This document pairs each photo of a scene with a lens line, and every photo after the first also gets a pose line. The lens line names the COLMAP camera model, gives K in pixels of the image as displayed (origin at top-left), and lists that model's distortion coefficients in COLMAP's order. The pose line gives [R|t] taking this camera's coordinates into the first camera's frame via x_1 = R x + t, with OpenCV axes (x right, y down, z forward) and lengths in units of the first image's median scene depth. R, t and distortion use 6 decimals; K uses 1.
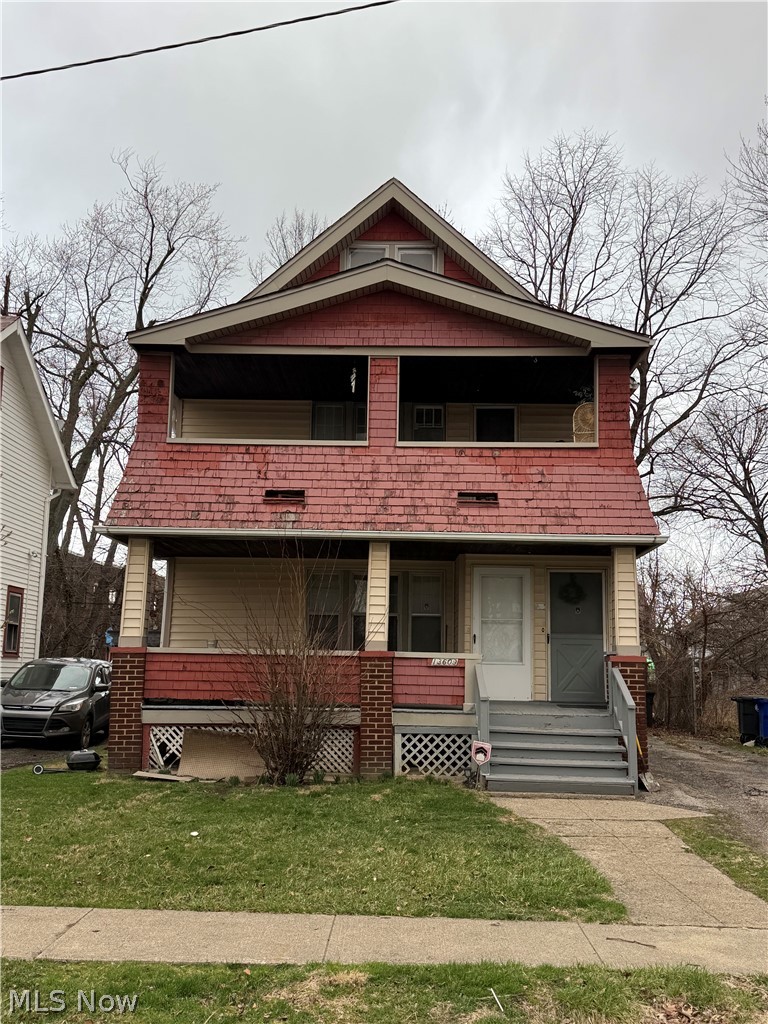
lens RADIAL K [[1052.0, 0, 385.8], [0, 1052.0, 511.4], [0, 0, 1]] dist [0.134827, 0.000000]
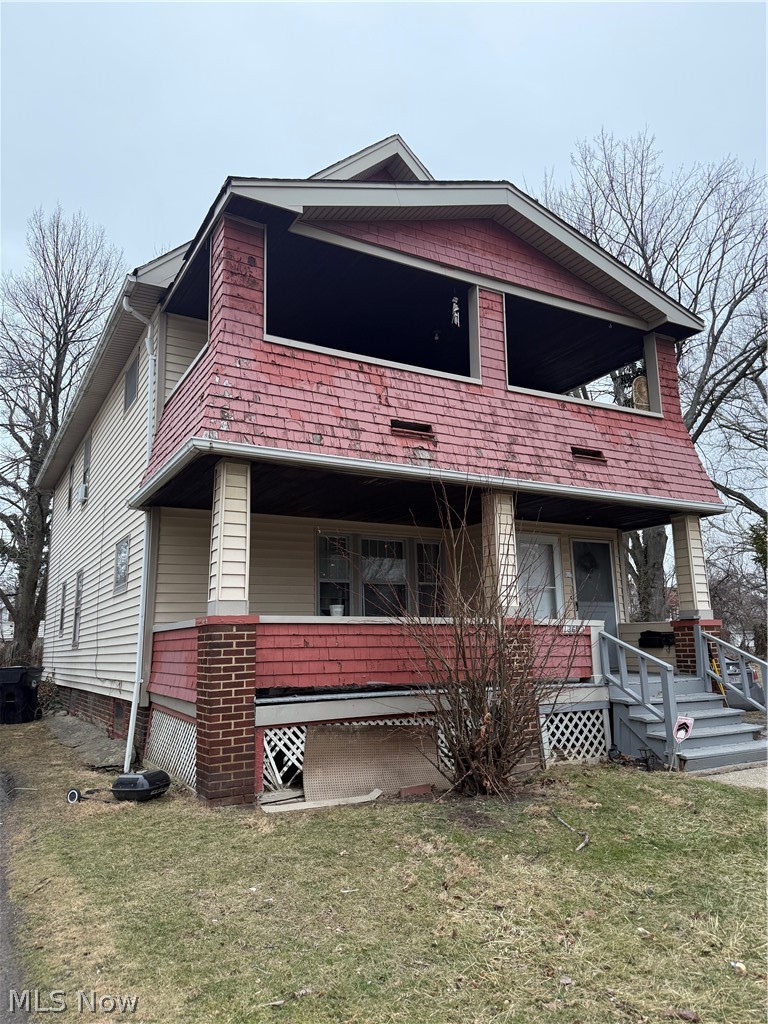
lens RADIAL K [[708.0, 0, 375.6], [0, 708.0, 513.5], [0, 0, 1]] dist [0.093747, -0.007099]
pose [[0.864905, 0.060409, 0.498286, -0.391228], [-0.045079, 0.998068, -0.042753, 0.075757], [-0.499906, 0.014515, 0.865958, 0.542830]]
